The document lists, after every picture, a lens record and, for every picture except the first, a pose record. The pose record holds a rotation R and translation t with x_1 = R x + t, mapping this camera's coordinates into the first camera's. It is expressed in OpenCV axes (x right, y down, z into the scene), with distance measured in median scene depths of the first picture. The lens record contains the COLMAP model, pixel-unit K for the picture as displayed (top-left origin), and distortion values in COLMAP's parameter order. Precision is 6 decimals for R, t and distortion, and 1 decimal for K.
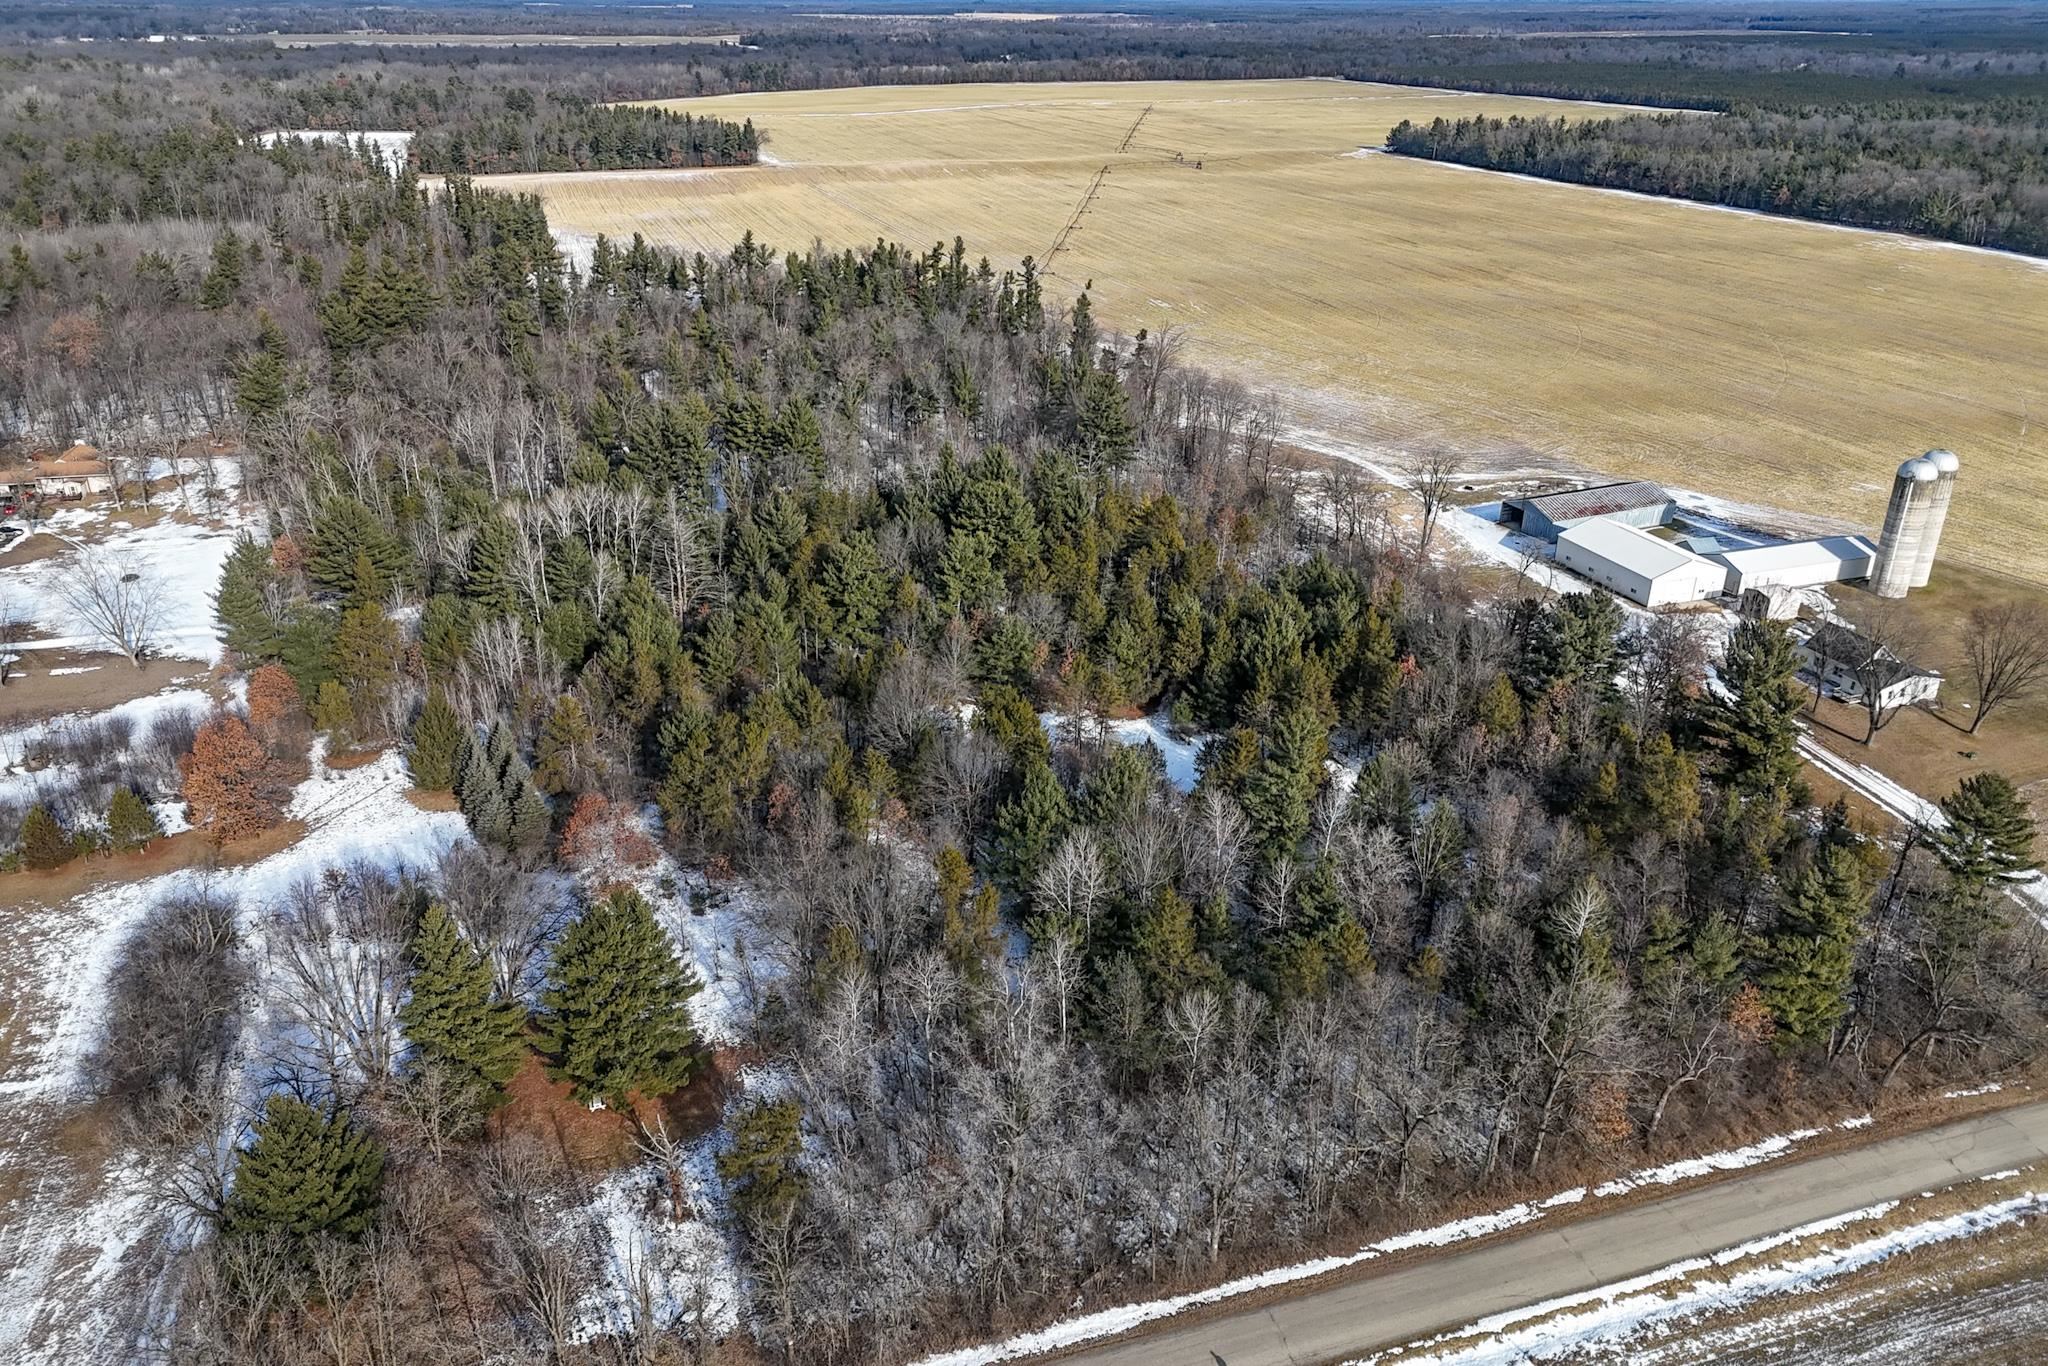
lens RADIAL K [[1497.8, 0, 1027.6], [0, 1497.8, 682.8], [0, 0, 1]] dist [0.068744, -0.054236]
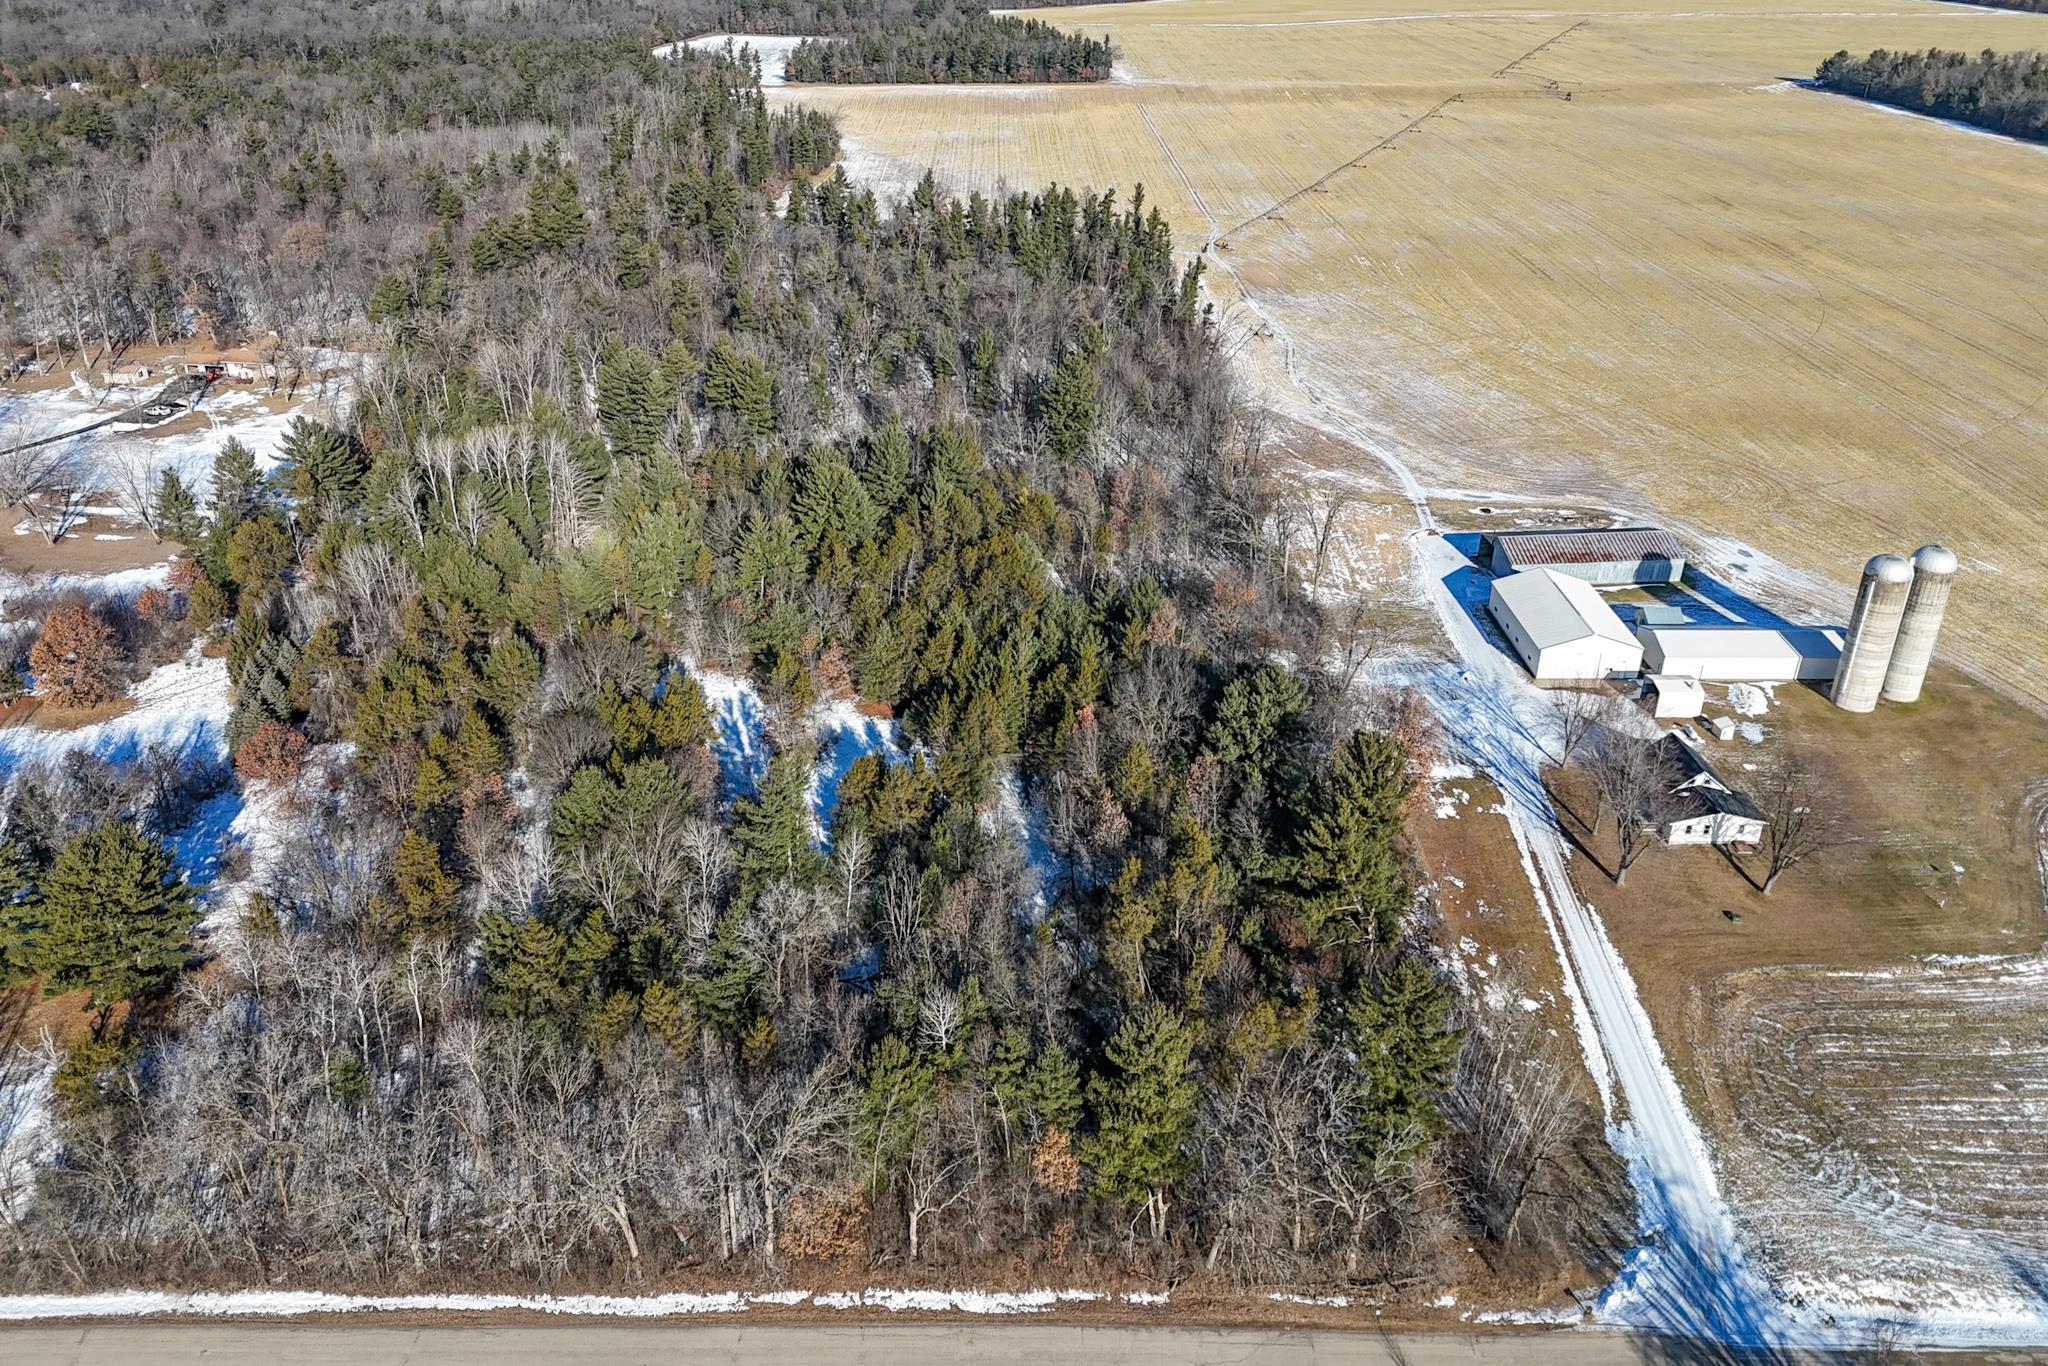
lens RADIAL K [[1497.8, 0, 1023.9], [0, 1497.8, 611.7], [0, 0, 1]] dist [0.068744, -0.054236]
pose [[0.947005, 0.139161, -0.289510, 0.244808], [-0.132504, 0.990268, 0.042569, -0.056955], [0.292616, -0.001952, 0.956228, 0.031852]]
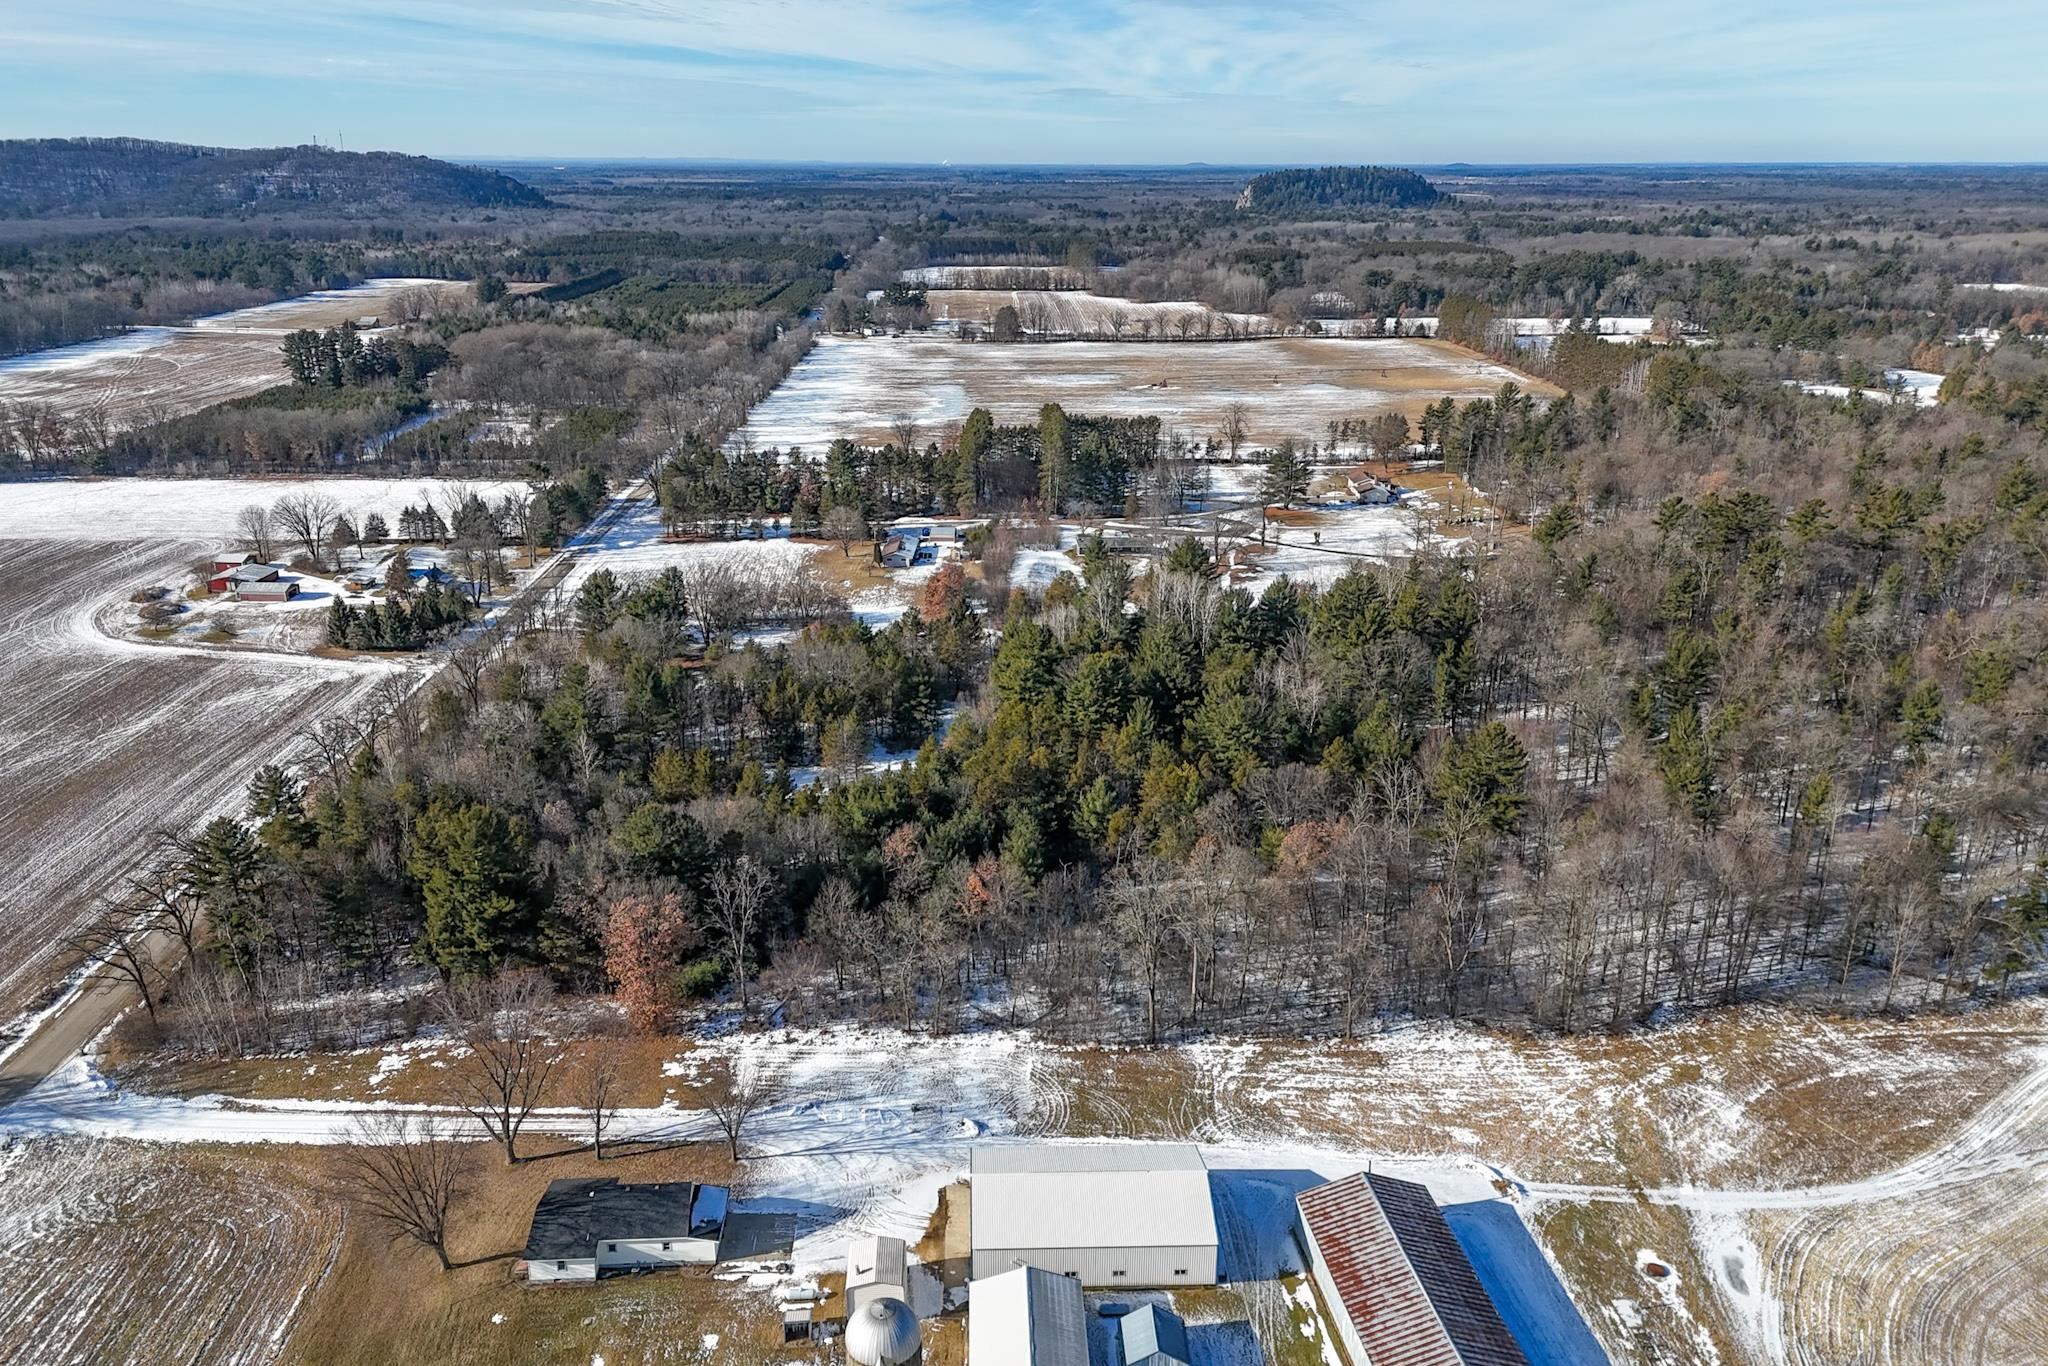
lens RADIAL K [[1497.8, 0, 1011.9], [0, 1497.8, 678.5], [0, 0, 1]] dist [0.068744, -0.054236]
pose [[-0.308080, 0.302091, -0.902124, 0.600084], [-0.400953, 0.818689, 0.411078, -0.326437], [0.862742, 0.488354, -0.131098, 0.647338]]
